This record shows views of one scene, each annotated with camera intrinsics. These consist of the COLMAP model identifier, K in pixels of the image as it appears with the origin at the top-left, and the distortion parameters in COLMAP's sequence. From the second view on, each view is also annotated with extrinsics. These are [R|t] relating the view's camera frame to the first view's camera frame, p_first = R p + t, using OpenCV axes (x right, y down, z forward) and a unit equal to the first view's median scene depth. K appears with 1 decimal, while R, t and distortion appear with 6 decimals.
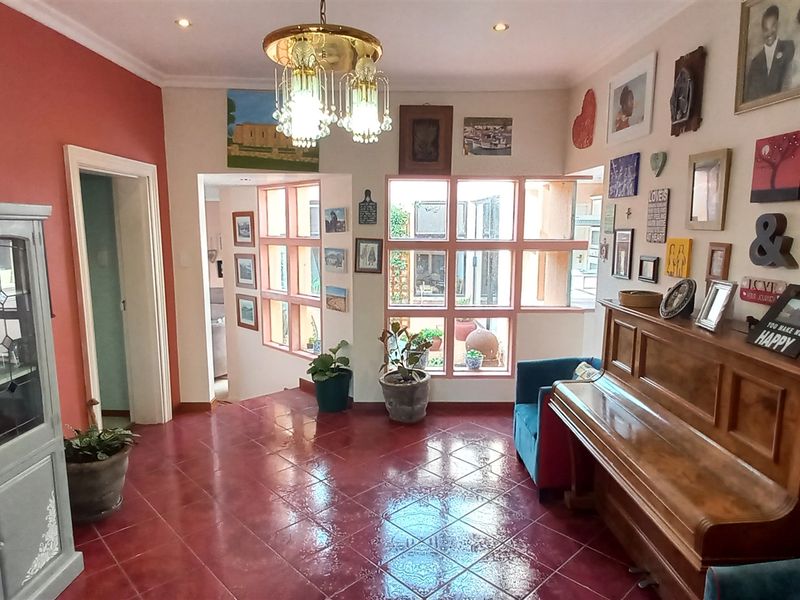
lens RADIAL K [[525.8, 0, 400.0], [0, 525.8, 300.0], [0, 0, 1]] dist [0.023628, -0.000237]
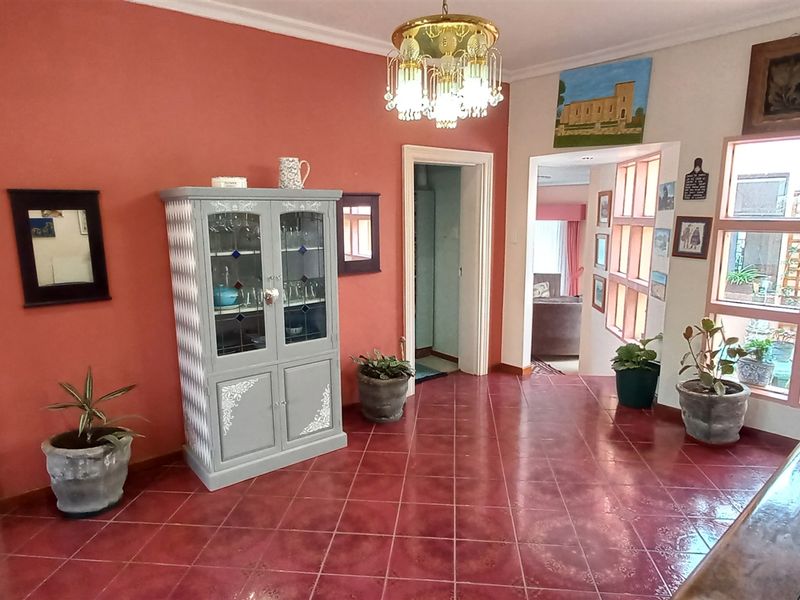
lens RADIAL K [[525.8, 0, 400.0], [0, 525.8, 300.0], [0, 0, 1]] dist [0.023628, -0.000237]
pose [[0.656654, 0.119228, -0.744708, 0.282636], [-0.097574, 0.992557, 0.072873, -0.000445], [0.747853, 0.024812, 0.663400, 0.088590]]
